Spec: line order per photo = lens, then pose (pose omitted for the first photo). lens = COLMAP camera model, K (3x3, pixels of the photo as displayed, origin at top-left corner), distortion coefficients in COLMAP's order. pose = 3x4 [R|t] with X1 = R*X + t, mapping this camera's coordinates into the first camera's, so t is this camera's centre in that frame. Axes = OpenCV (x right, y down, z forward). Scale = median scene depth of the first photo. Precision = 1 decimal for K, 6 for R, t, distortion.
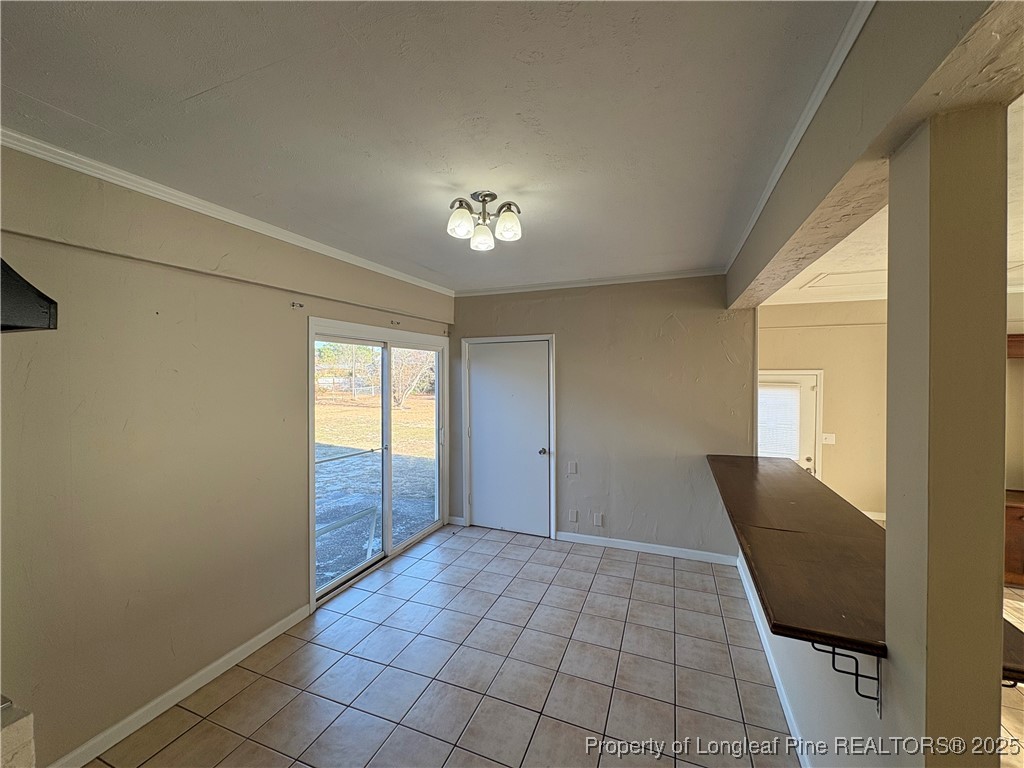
lens RADIAL K [[407.5, 0, 514.2], [0, 407.5, 379.2], [0, 0, 1]] dist [0.001721, 0.000358]
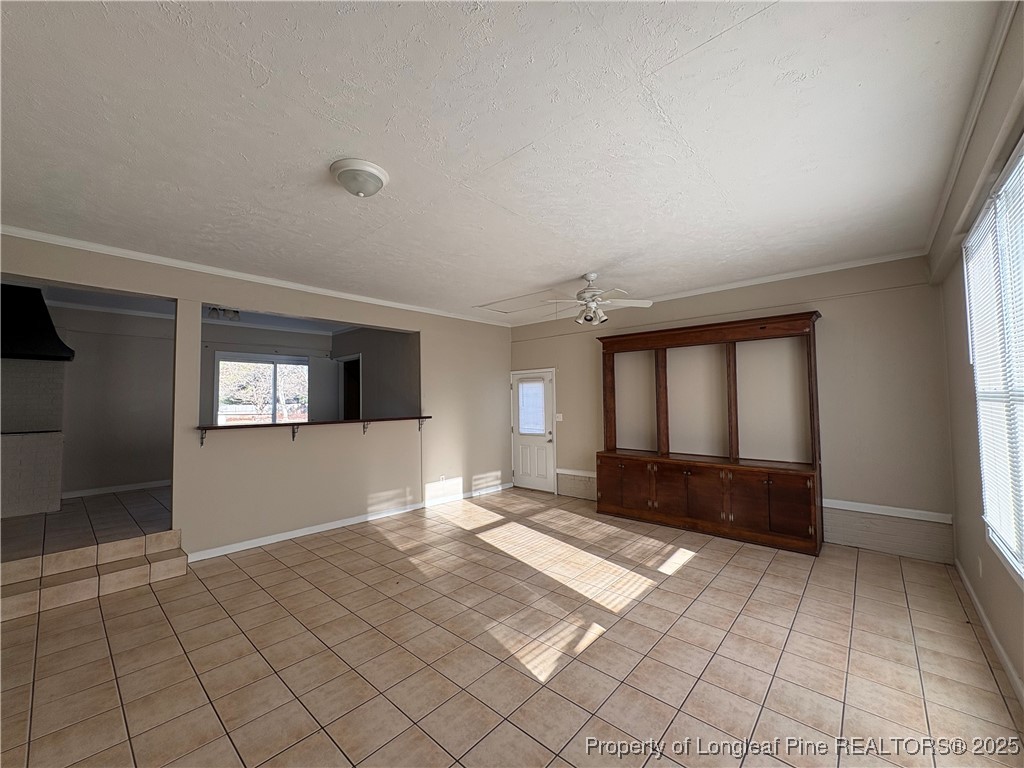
lens RADIAL K [[407.5, 0, 510.8], [0, 407.5, 386.1], [0, 0, 1]] dist [0.001721, 0.000358]
pose [[0.934411, -0.029735, -0.354953, 1.104871], [0.010970, 0.998439, -0.054763, 0.113696], [0.356028, 0.047278, 0.933279, -0.343011]]
